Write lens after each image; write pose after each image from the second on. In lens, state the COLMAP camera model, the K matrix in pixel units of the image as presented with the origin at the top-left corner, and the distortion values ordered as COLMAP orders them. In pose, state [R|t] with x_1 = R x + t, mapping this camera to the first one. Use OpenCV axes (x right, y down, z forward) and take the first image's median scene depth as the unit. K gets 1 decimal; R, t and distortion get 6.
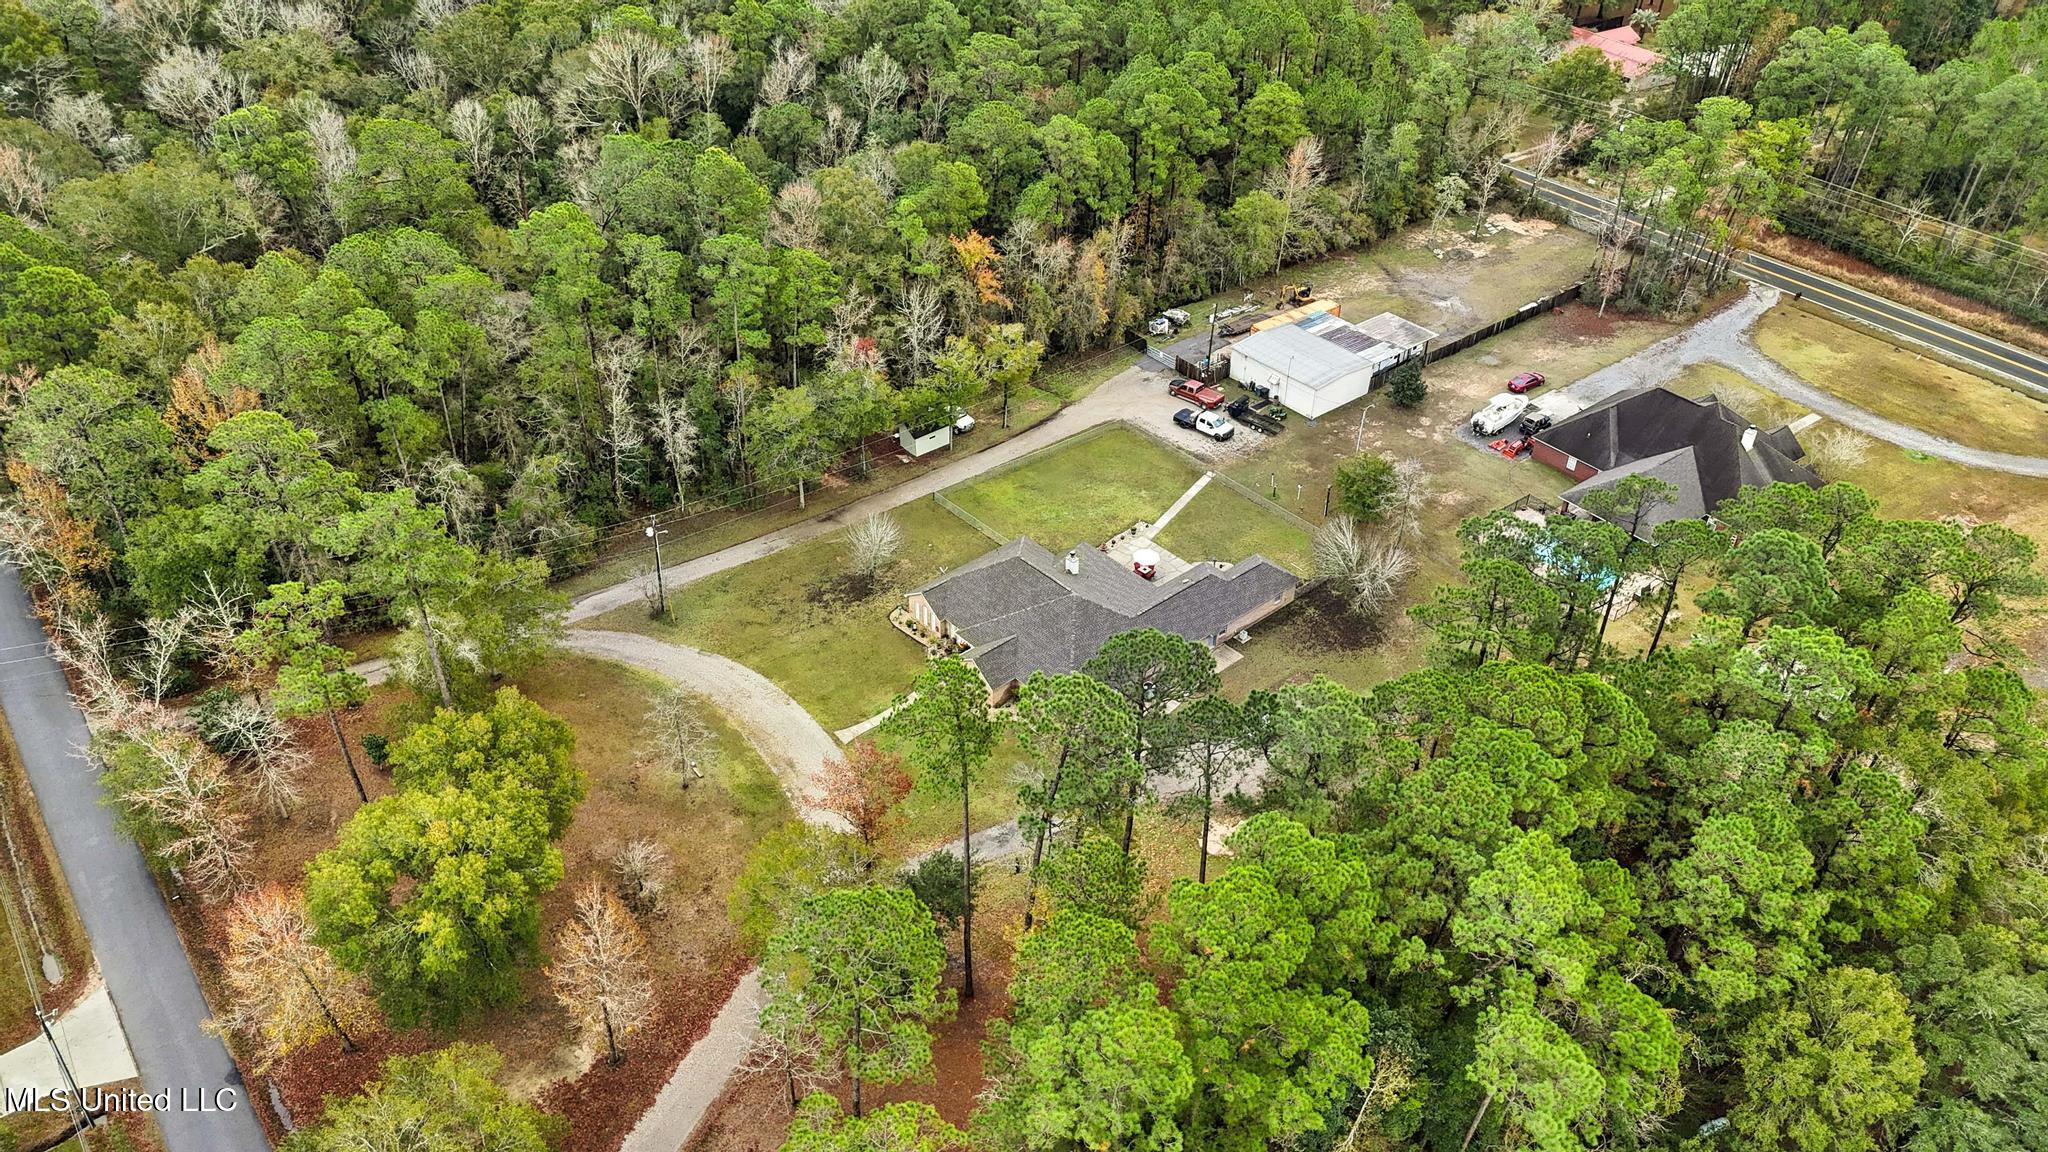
lens RADIAL K [[1496.0, 0, 1024.0], [0, 1496.0, 576.0], [0, 0, 1]] dist [0.077468, -0.077442]
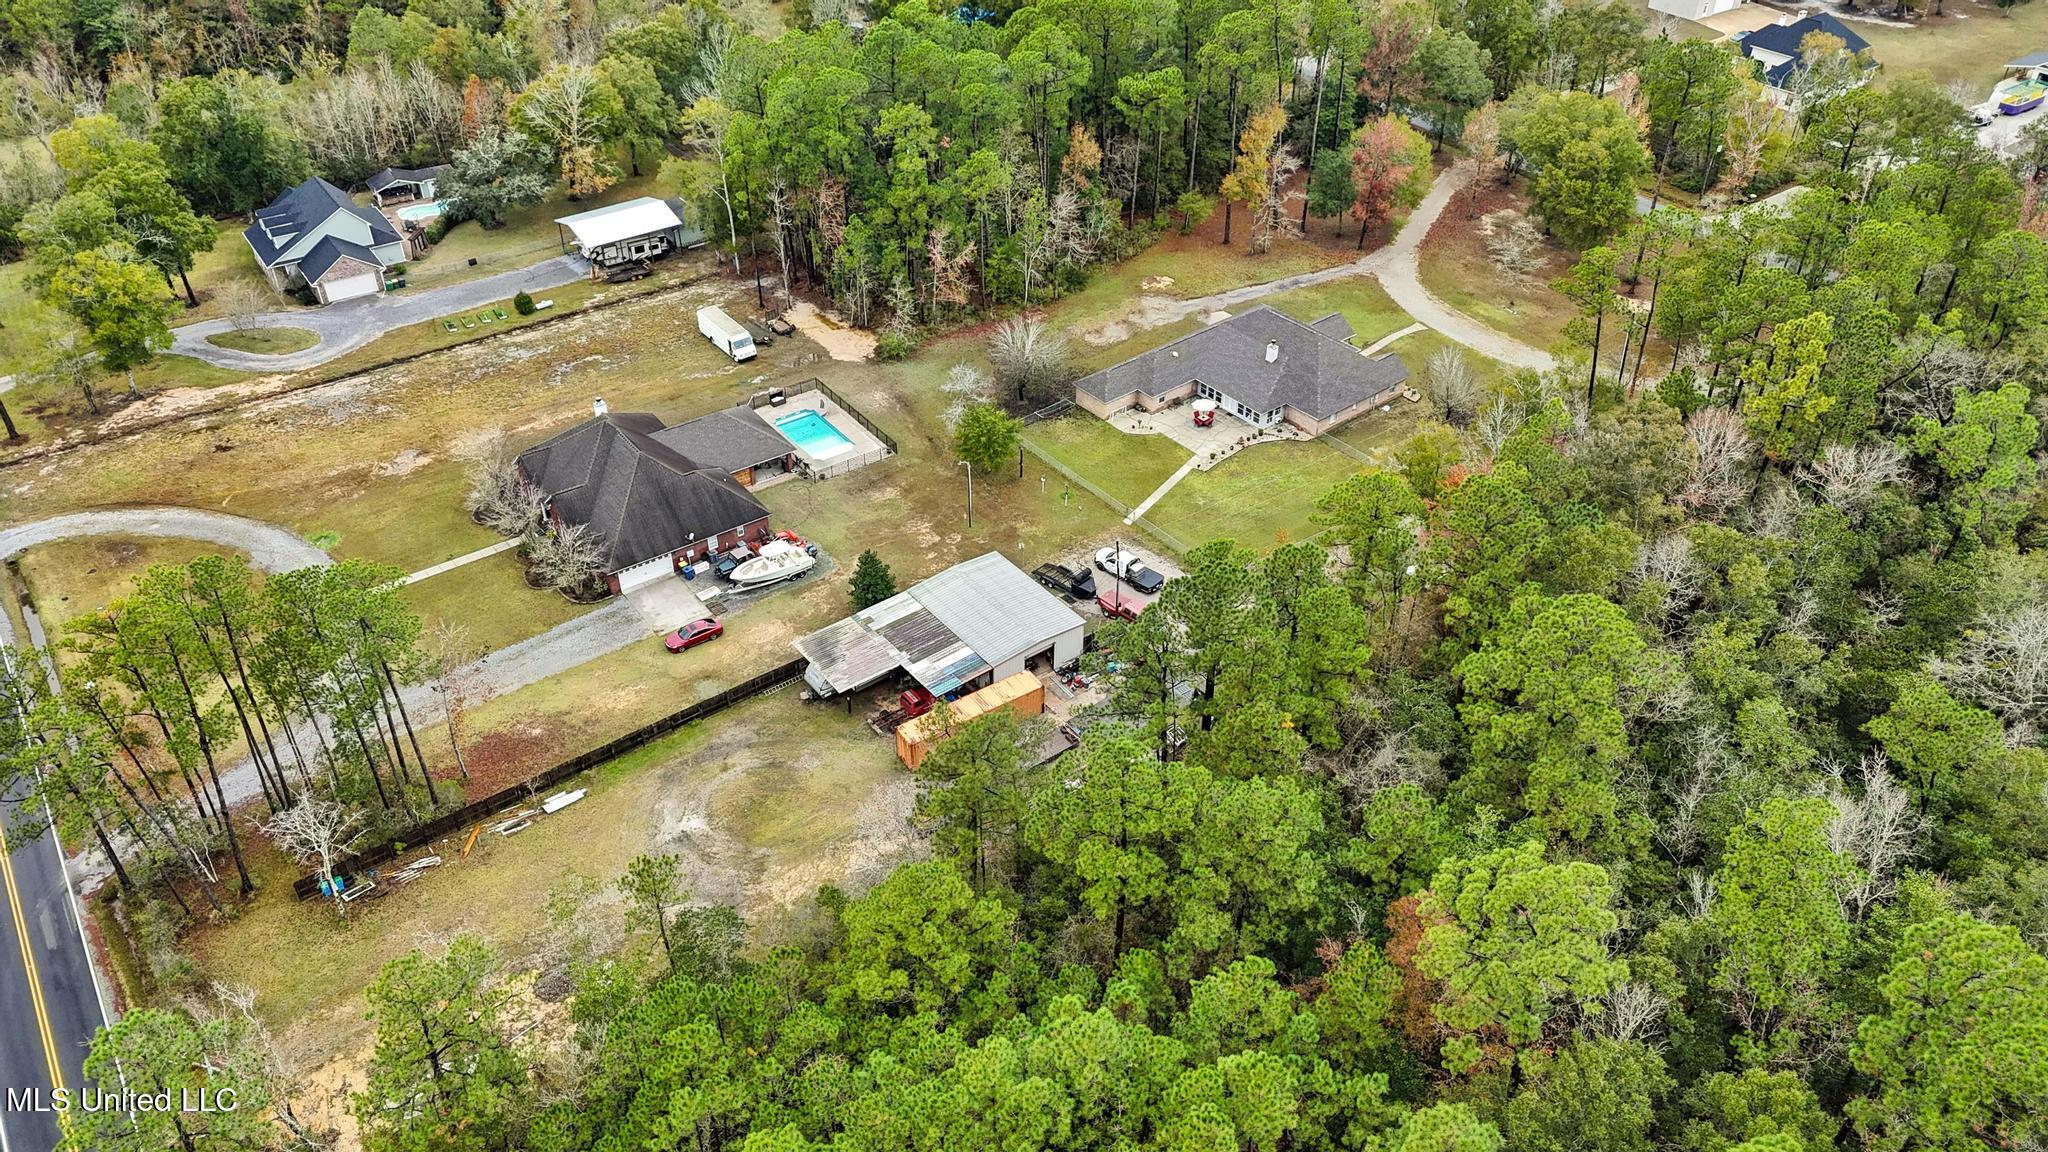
lens RADIAL K [[1496.0, 0, 1024.0], [0, 1496.0, 576.0], [0, 0, 1]] dist [0.077468, -0.077442]
pose [[-0.998959, -0.036871, 0.026843, 0.153418], [0.014998, 0.290269, 0.956827, -0.887431], [-0.043071, 0.956234, -0.289414, 1.227424]]
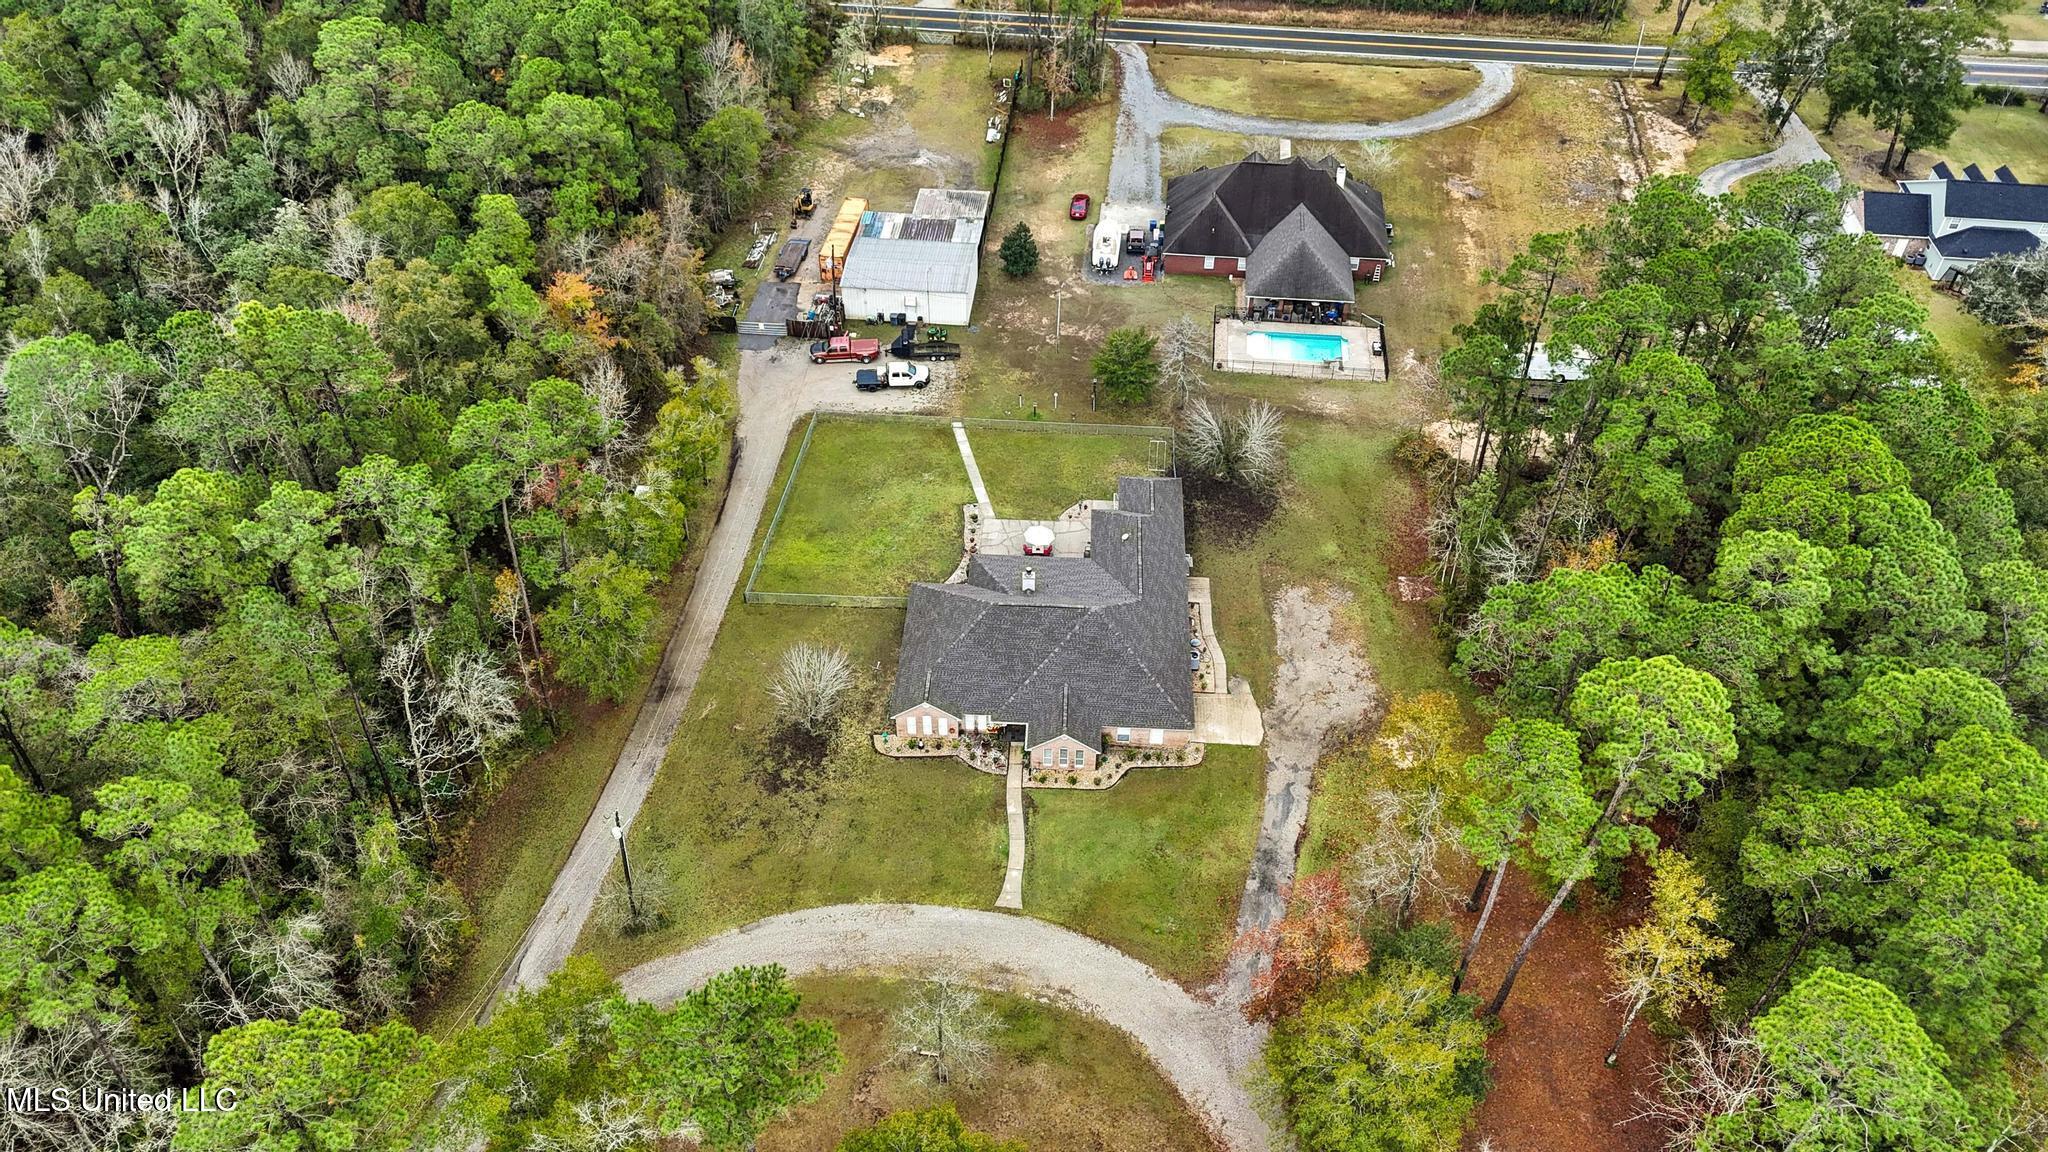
lens RADIAL K [[1496.0, 0, 1024.0], [0, 1496.0, 576.0], [0, 0, 1]] dist [0.077468, -0.077442]
pose [[0.699364, -0.484295, 0.525688, -0.337433], [0.422518, 0.873325, 0.242450, -0.177202], [-0.576514, 0.052551, 0.815396, 0.243258]]
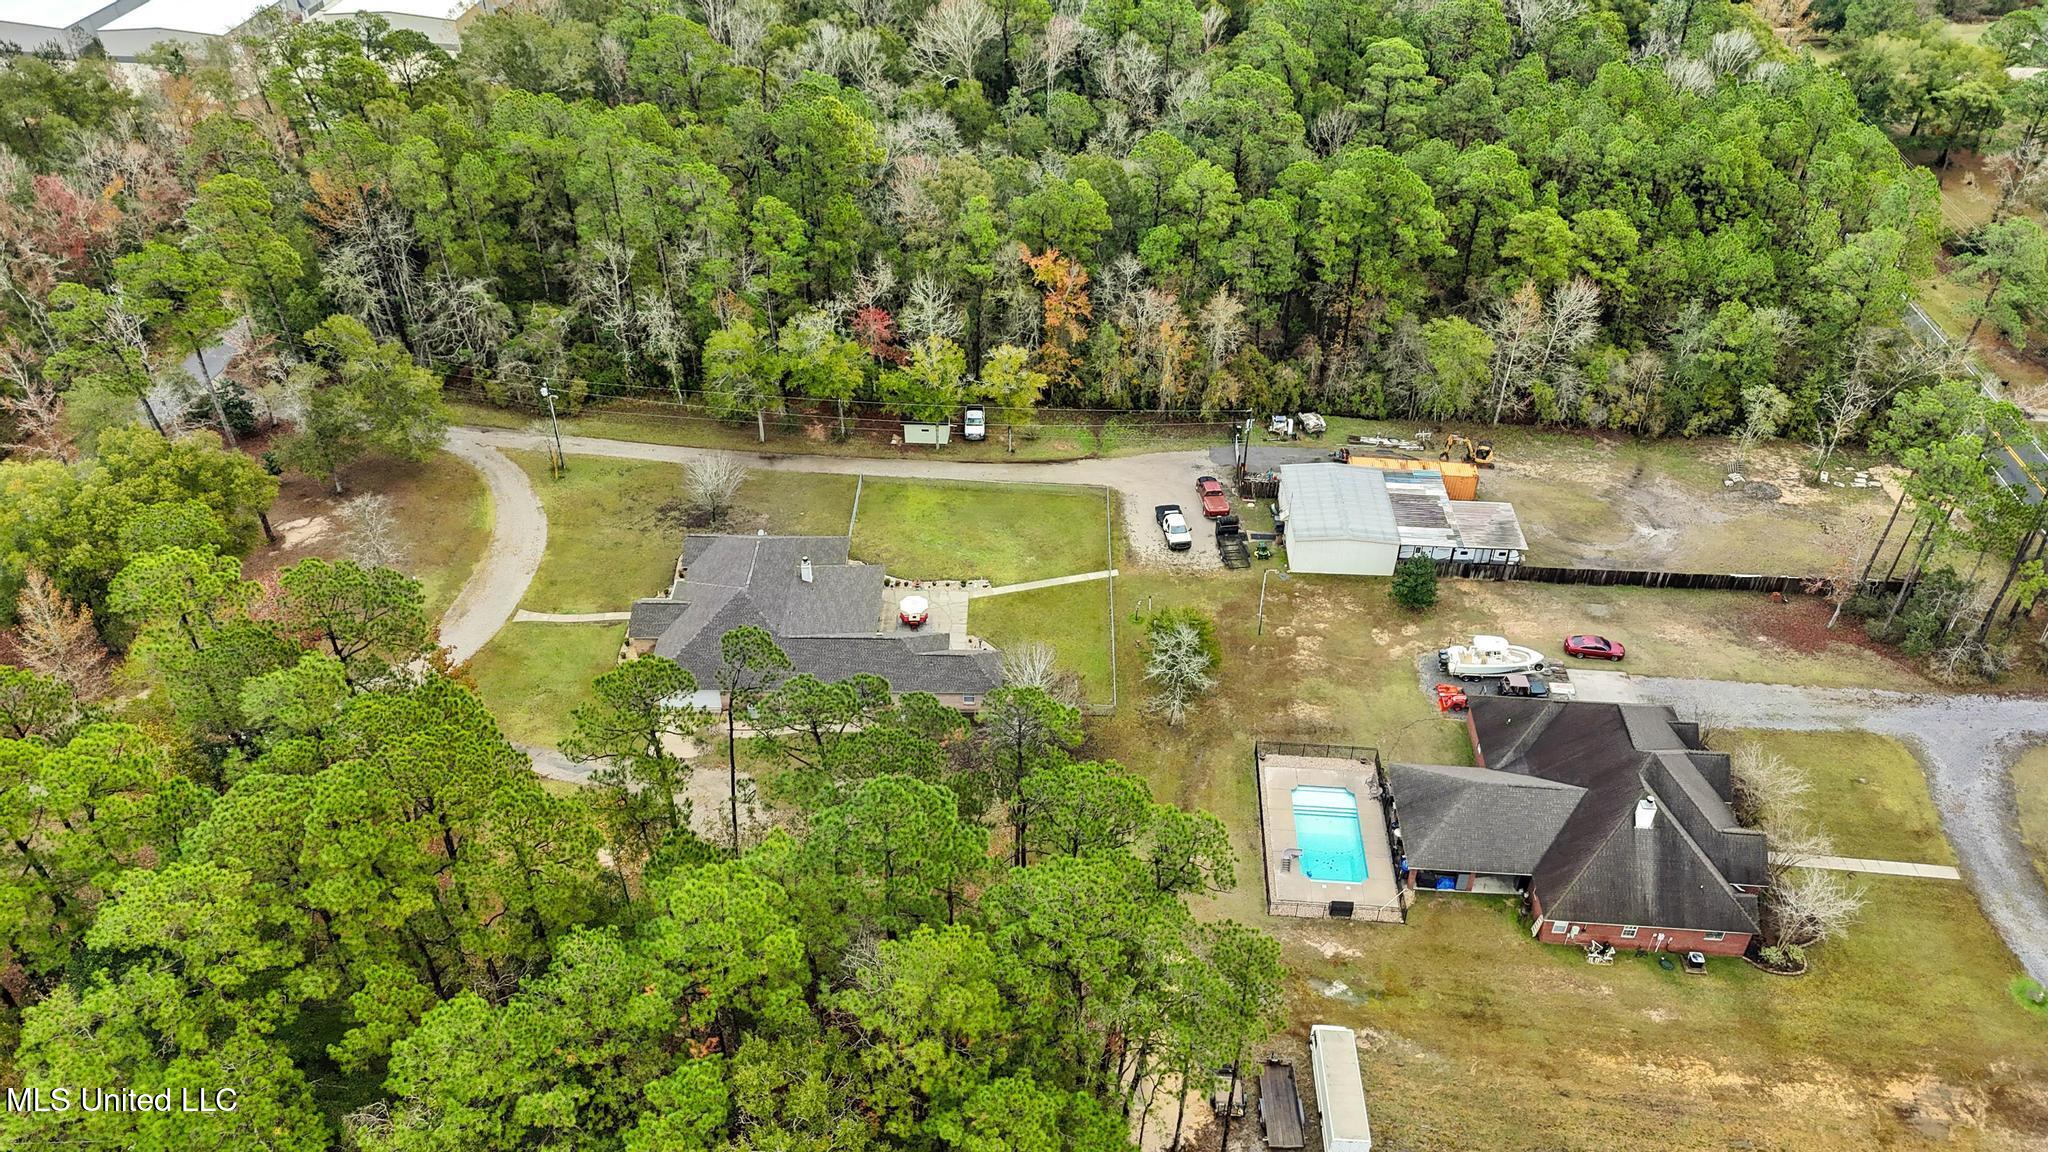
lens RADIAL K [[1496.0, 0, 1024.0], [0, 1496.0, 576.0], [0, 0, 1]] dist [0.077468, -0.077442]
pose [[0.741697, 0.396547, -0.540959, 0.536818], [-0.398095, 0.909358, 0.120782, -0.144188], [0.539821, 0.125769, 0.832331, 0.213176]]
